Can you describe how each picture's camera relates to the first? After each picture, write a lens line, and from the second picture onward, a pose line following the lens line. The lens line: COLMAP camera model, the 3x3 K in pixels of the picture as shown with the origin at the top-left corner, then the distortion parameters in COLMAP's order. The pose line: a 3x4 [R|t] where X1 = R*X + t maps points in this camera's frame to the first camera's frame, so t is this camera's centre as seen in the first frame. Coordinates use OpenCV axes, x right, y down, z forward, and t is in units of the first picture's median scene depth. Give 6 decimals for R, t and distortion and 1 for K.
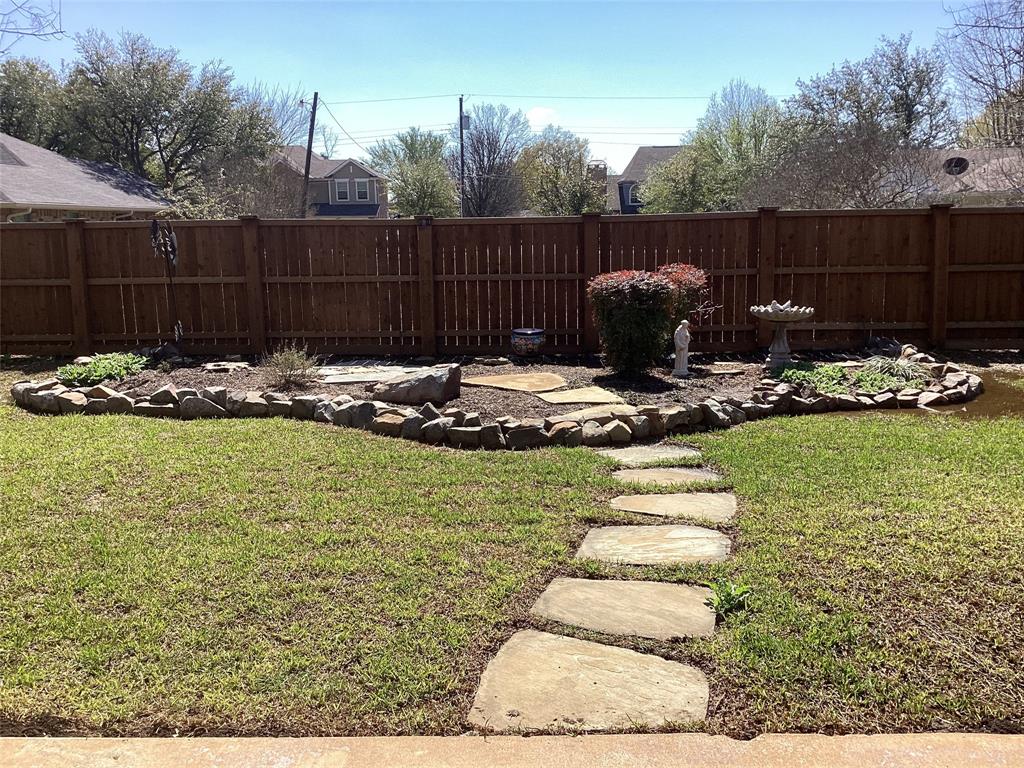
lens RADIAL K [[935.0, 0, 512.0], [0, 935.0, 384.0], [0, 0, 1]] dist [0.005996, -0.001048]
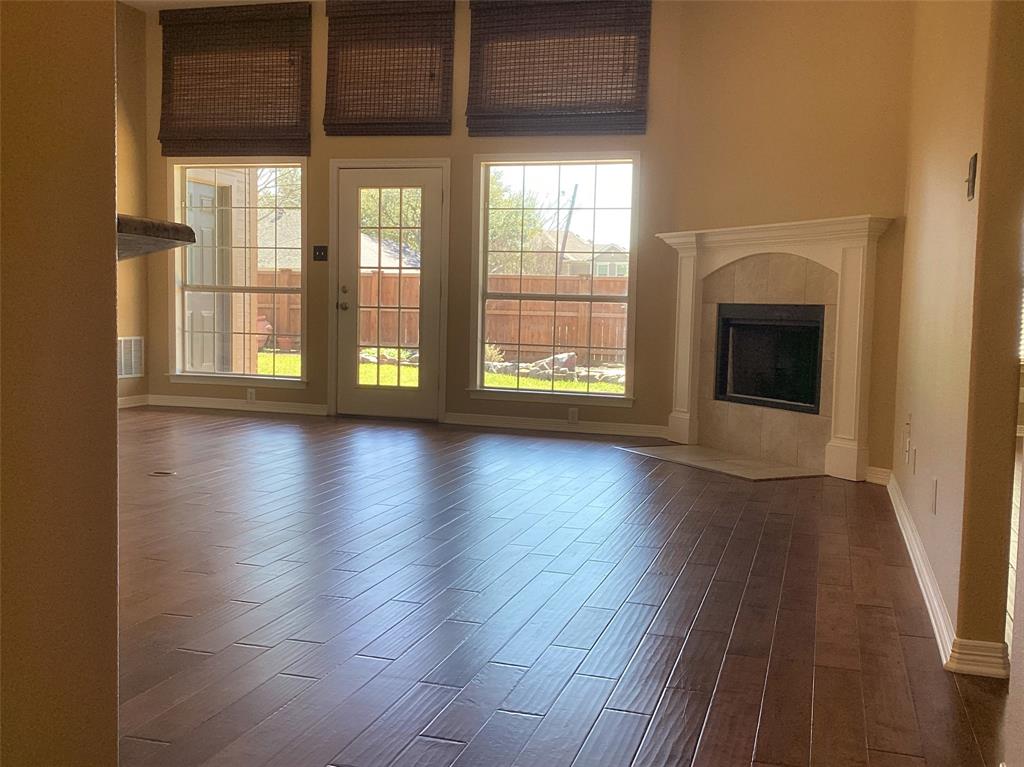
lens RADIAL K [[935.0, 0, 512.0], [0, 935.0, 383.5], [0, 0, 1]] dist [0.005996, -0.001048]
pose [[0.961115, 0.062933, -0.268880, 0.201083], [-0.086476, 0.993303, -0.076621, 0.117714], [0.262257, 0.096893, 0.960121, -0.463885]]
